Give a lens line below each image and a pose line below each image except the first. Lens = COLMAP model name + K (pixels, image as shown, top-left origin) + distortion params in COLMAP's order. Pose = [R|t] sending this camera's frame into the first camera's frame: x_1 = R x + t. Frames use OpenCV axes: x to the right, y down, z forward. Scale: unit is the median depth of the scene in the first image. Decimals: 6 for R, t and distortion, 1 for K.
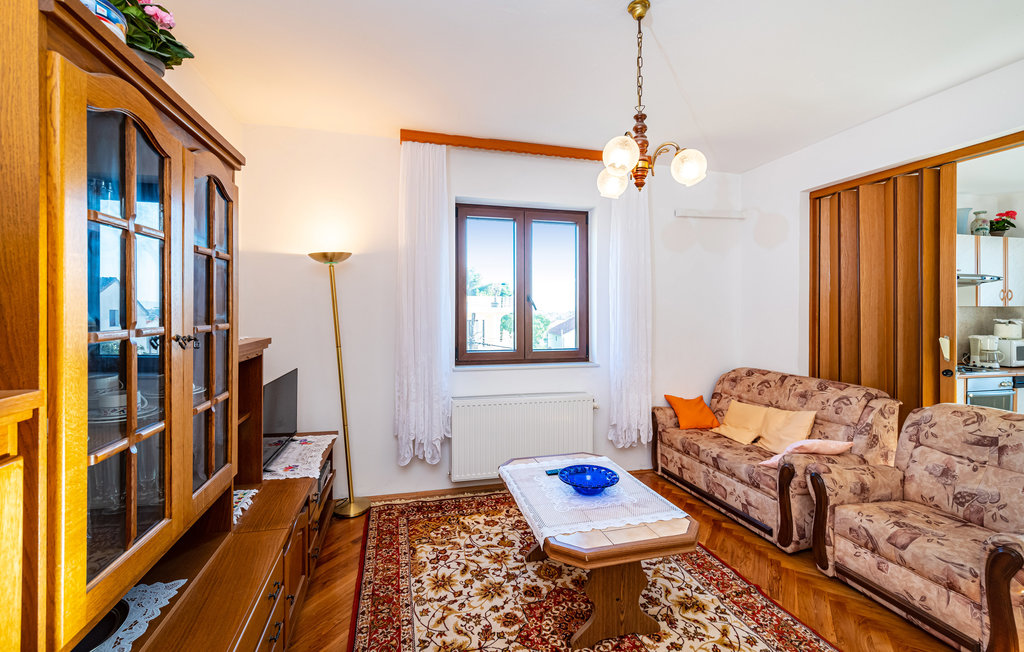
lens RADIAL K [[446.6, 0, 518.0], [0, 446.6, 300.6], [0, 0, 1]] dist [-0.002122, 0.001388]
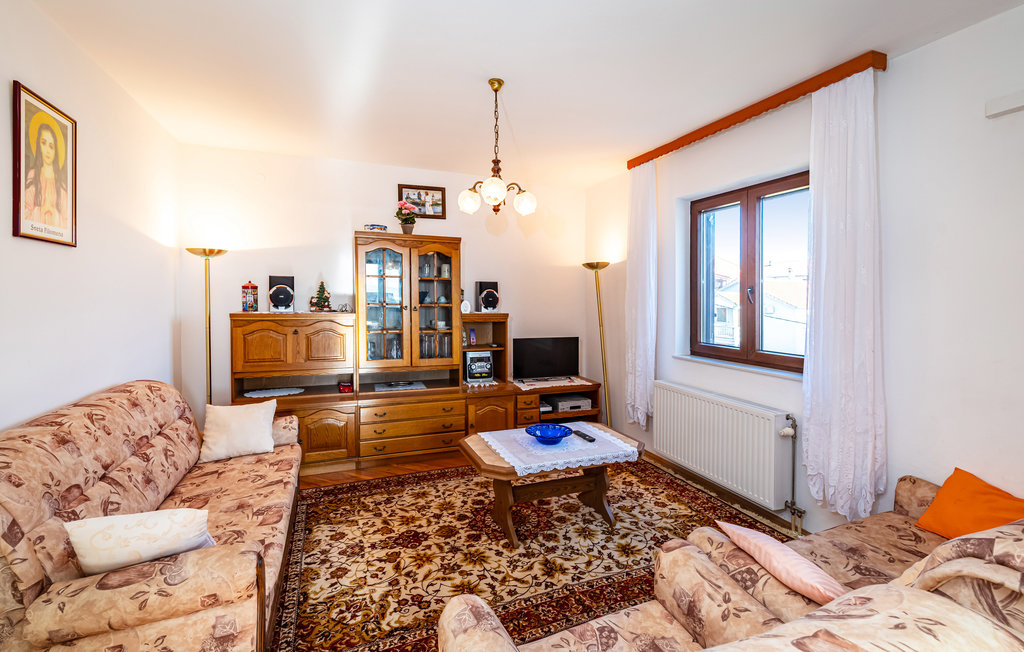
lens RADIAL K [[446.6, 0, 515.8], [0, 446.6, 298.1], [0, 0, 1]] dist [-0.002122, 0.001388]
pose [[0.130113, 0.000372, -0.991499, 1.111660], [0.009587, 0.999953, 0.001634, 0.006613], [0.991453, -0.009718, 0.130103, 0.586961]]
